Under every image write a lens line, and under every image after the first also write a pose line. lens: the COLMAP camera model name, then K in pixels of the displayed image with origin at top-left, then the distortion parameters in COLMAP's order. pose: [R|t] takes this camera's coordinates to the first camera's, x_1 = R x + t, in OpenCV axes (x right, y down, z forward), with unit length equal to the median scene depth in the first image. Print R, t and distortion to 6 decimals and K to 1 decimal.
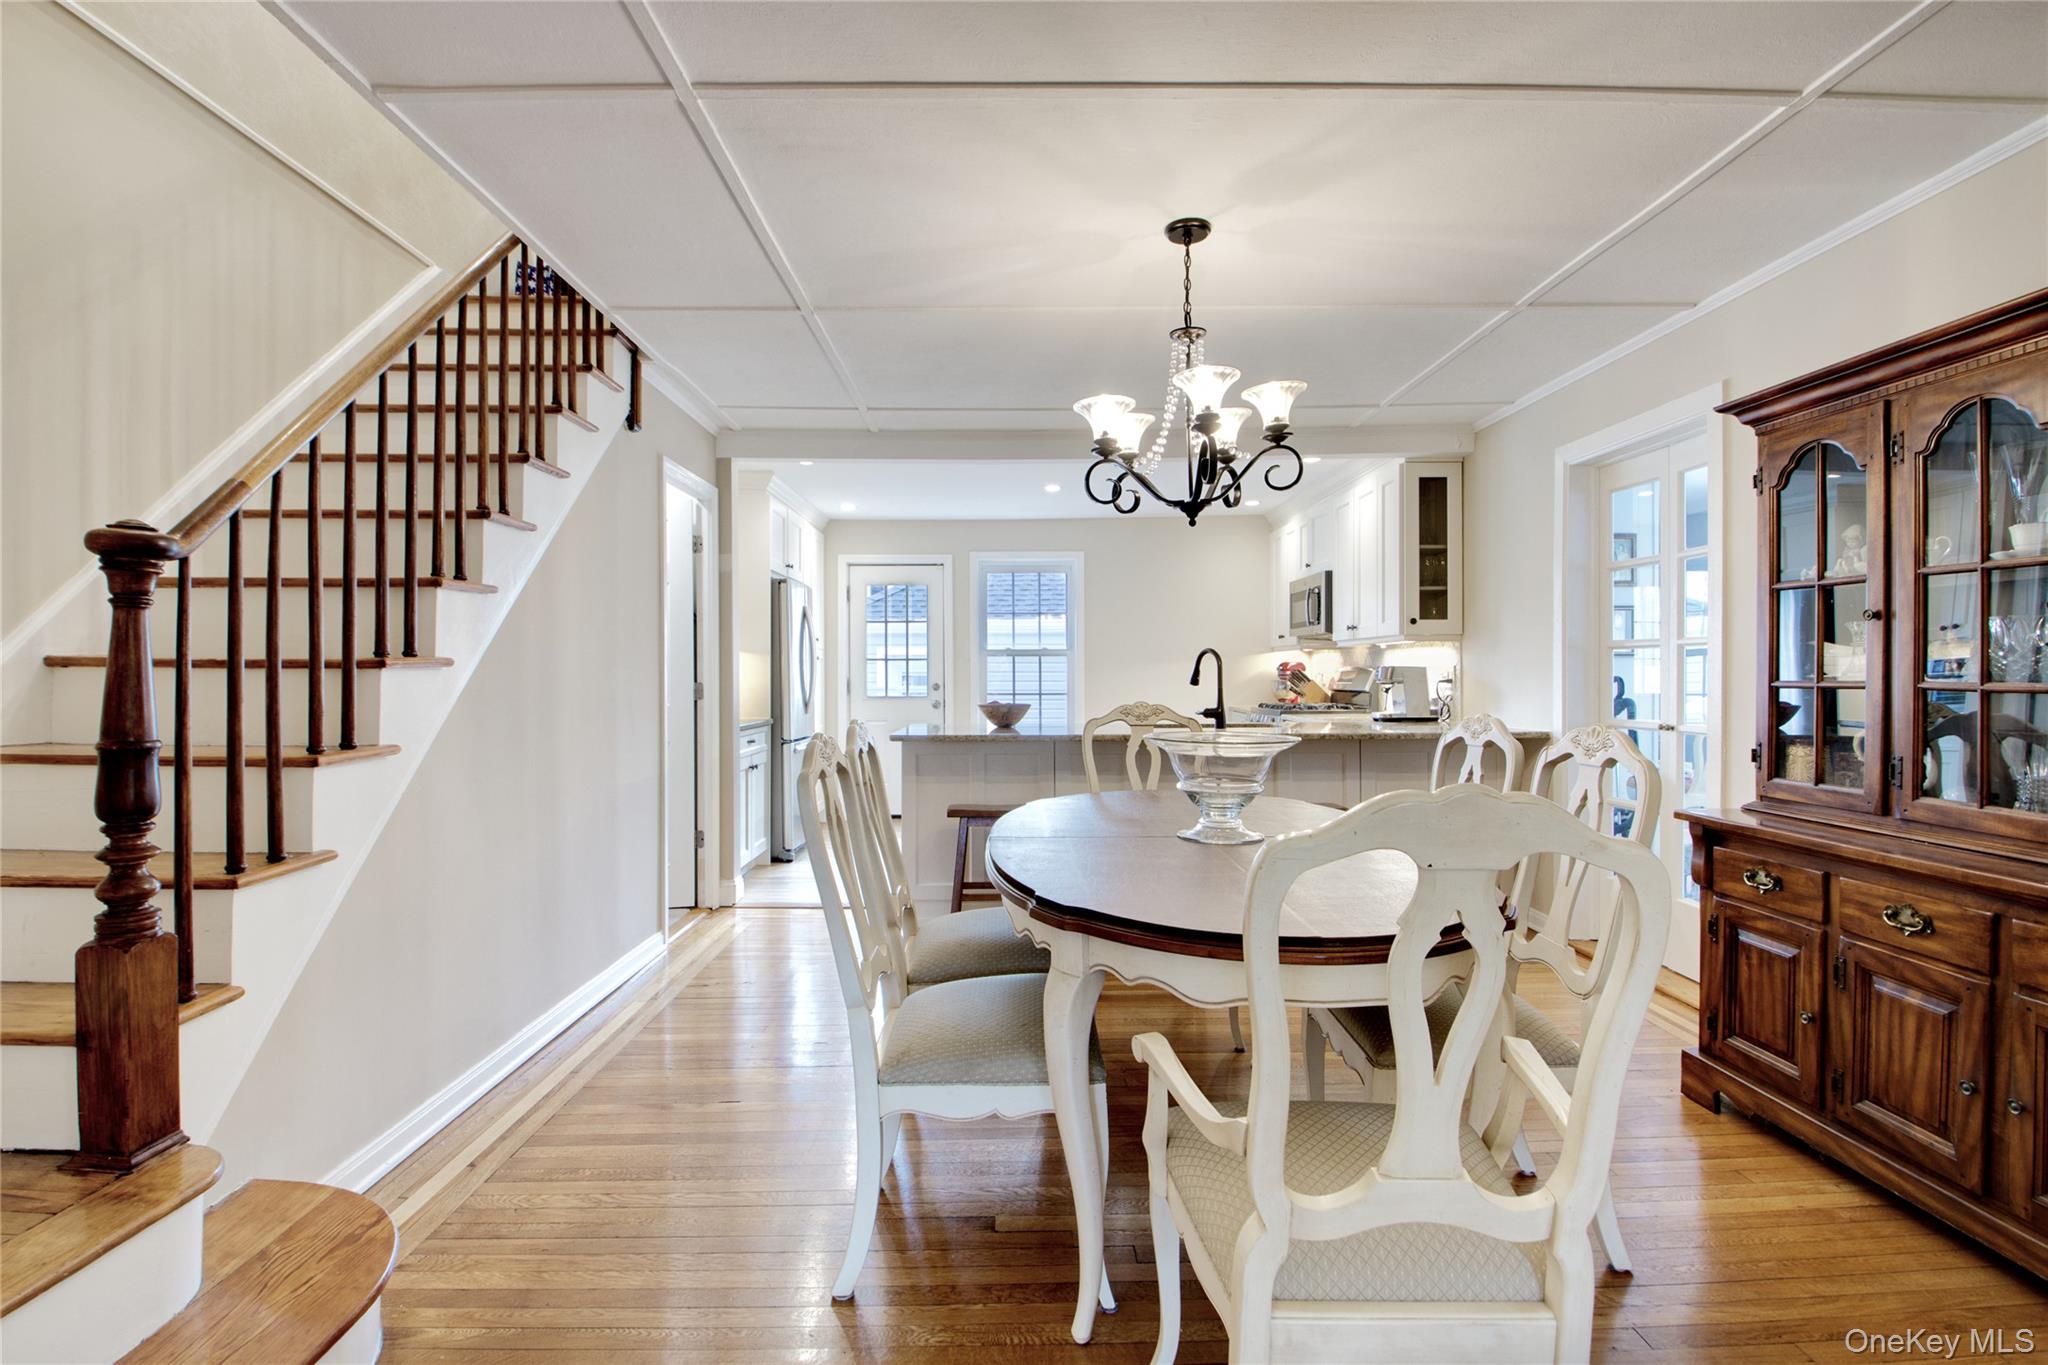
lens RADIAL K [[951.6, 0, 1024.0], [0, 951.6, 682.5], [0, 0, 1]] dist [0.022073, -0.029571]
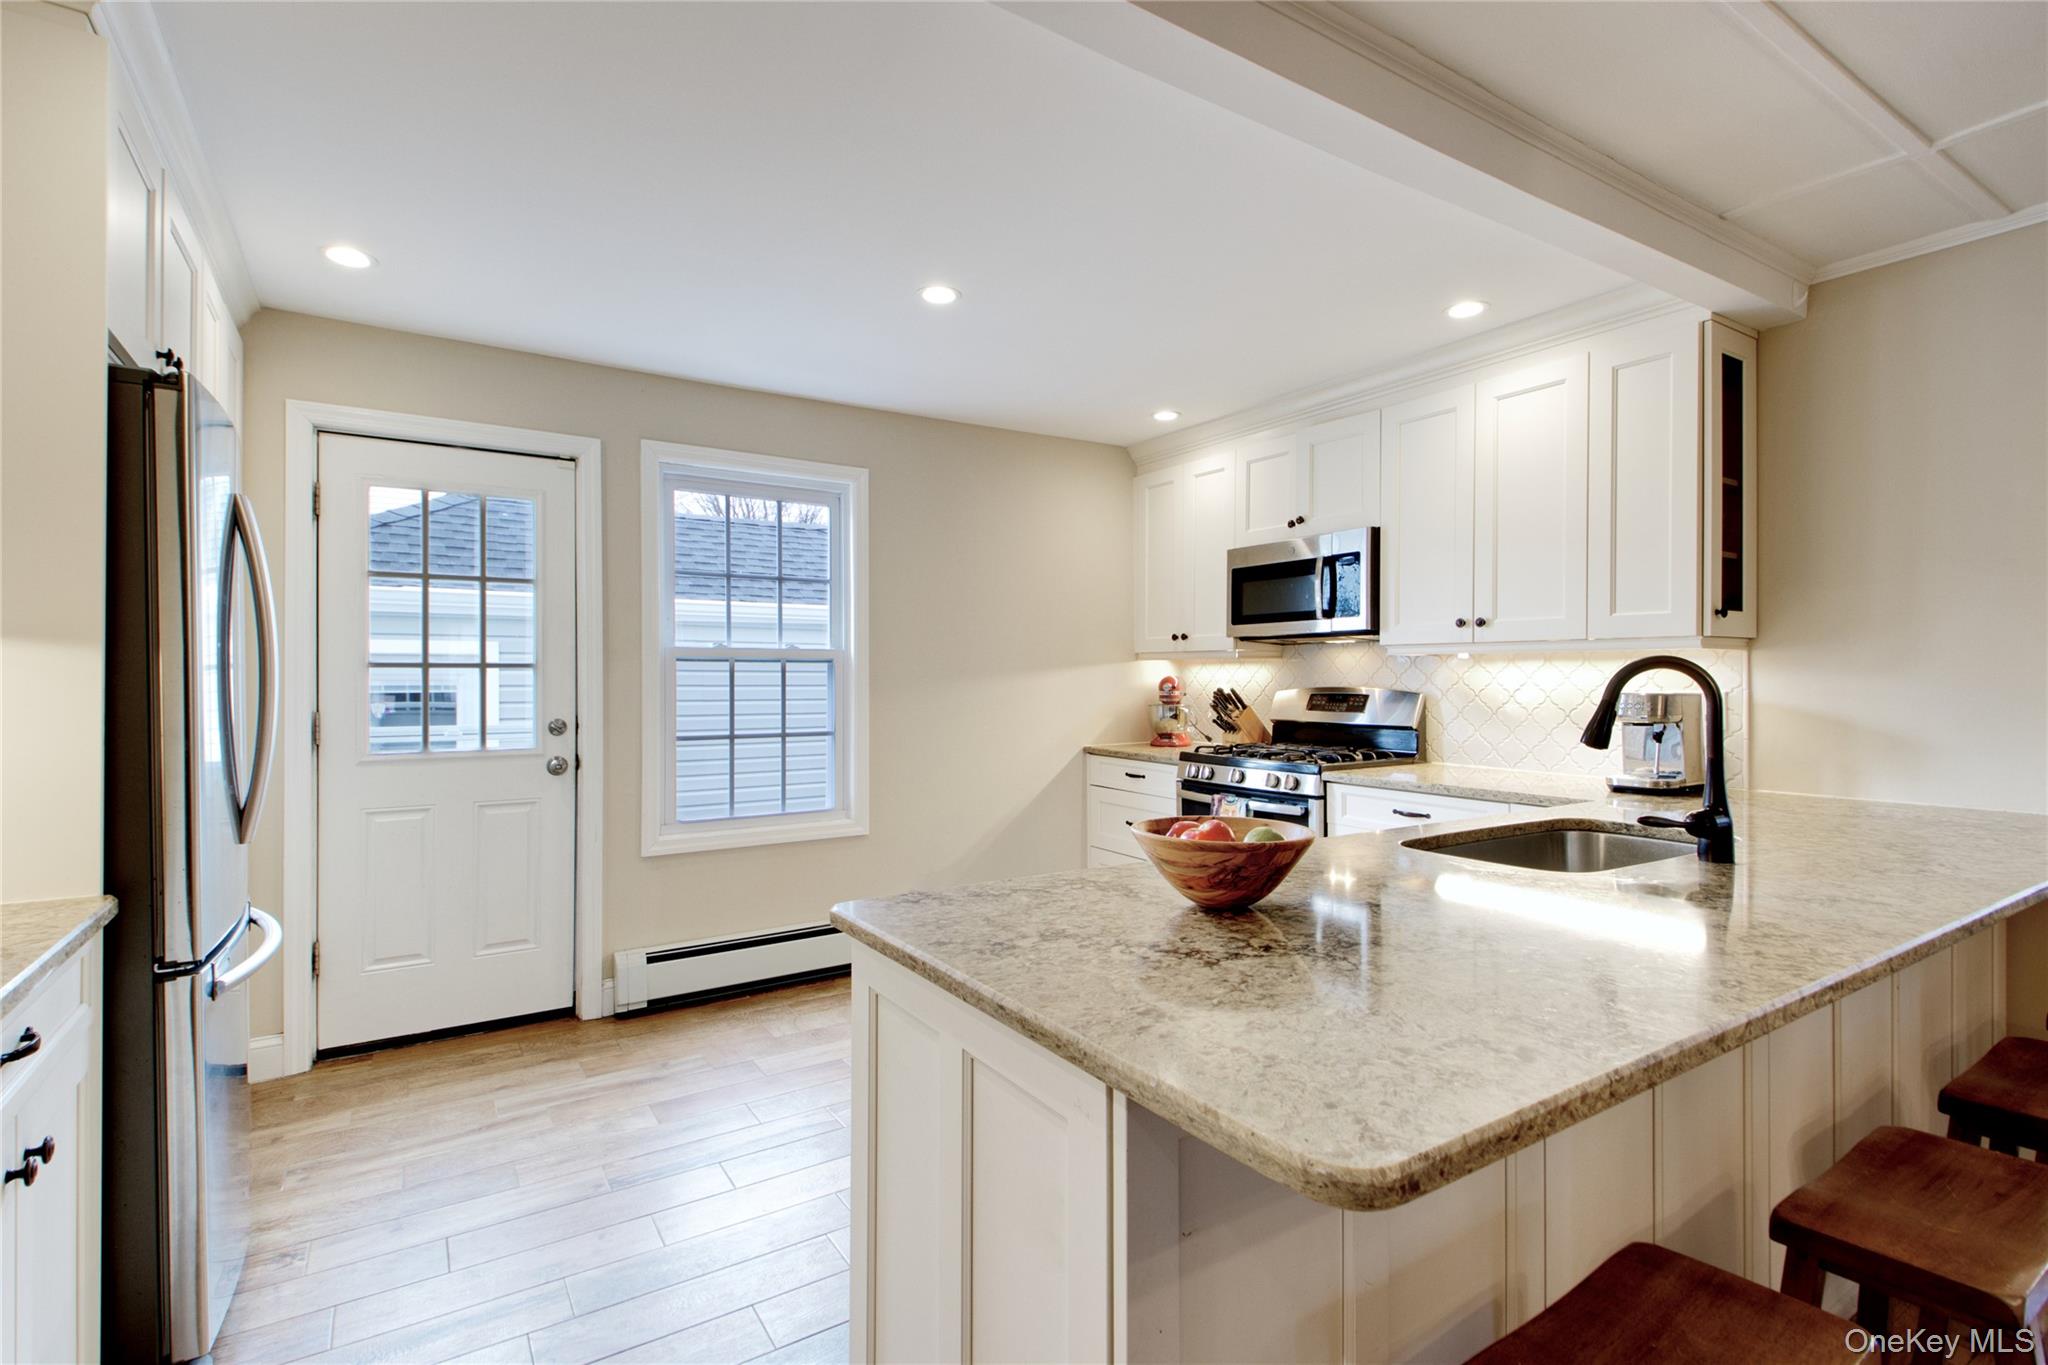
lens RADIAL K [[944.6, 0, 1031.8], [0, 944.6, 681.2], [0, 0, 1]] dist [0.021403, -0.012853]
pose [[0.849071, 0.004374, 0.528261, -0.141693], [0.004736, 0.999863, -0.015889, -0.009782], [-0.528258, 0.015993, 0.848933, 0.484568]]
